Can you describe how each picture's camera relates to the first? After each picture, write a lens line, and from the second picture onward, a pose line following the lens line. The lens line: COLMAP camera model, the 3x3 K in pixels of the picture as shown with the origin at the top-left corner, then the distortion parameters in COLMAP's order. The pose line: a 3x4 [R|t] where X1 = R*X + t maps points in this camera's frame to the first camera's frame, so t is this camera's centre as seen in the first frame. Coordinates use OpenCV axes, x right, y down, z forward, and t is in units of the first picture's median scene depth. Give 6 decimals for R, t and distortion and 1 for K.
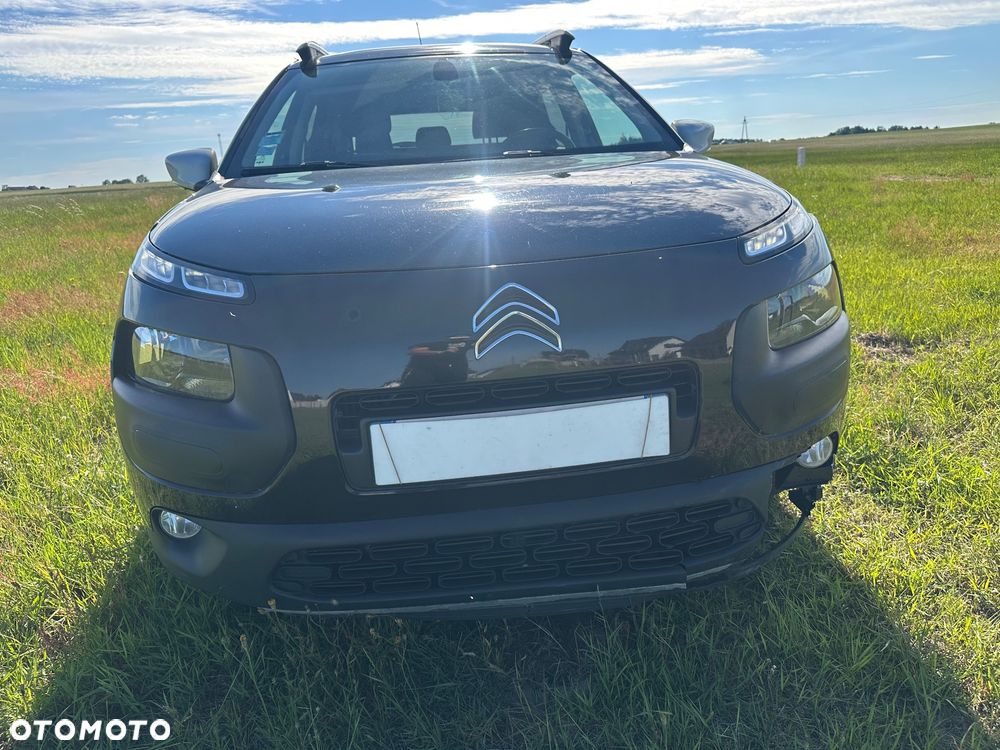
lens RADIAL K [[718.3, 0, 505.1], [0, 718.3, 378.6], [0, 0, 1]] dist [0.025468, -0.028846]
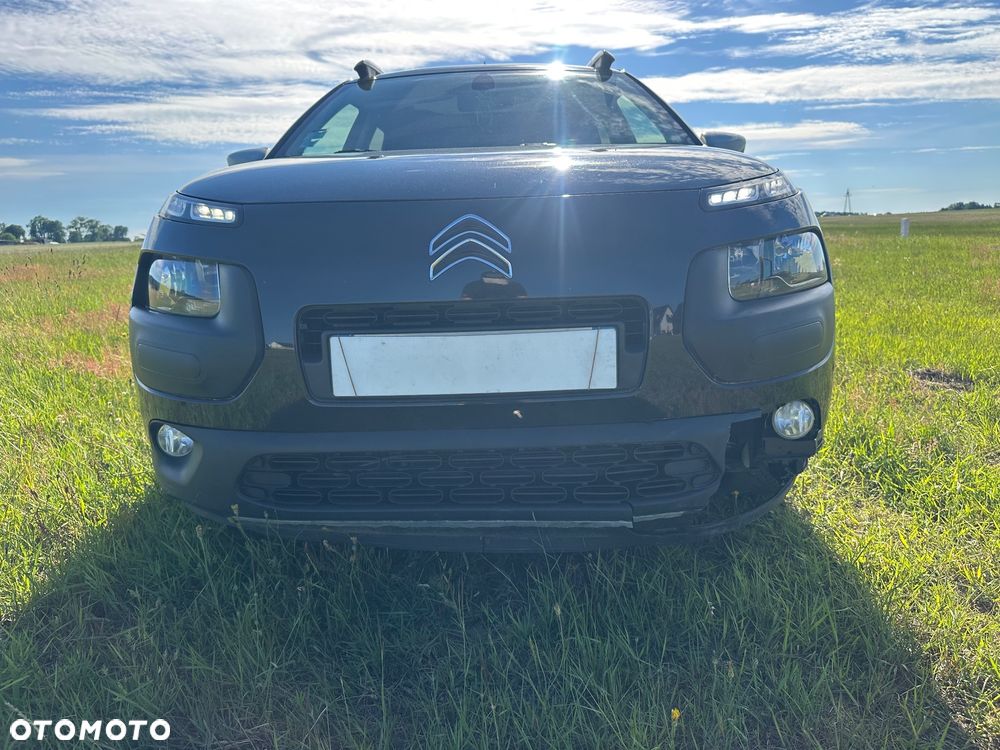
lens RADIAL K [[718.3, 0, 498.8], [0, 718.3, 369.8], [0, 0, 1]] dist [0.025468, -0.028846]
pose [[0.990539, 0.052272, -0.126889, 0.165495], [-0.064278, 0.993642, -0.092439, 0.160483], [0.121250, 0.099720, 0.987600, -0.028309]]
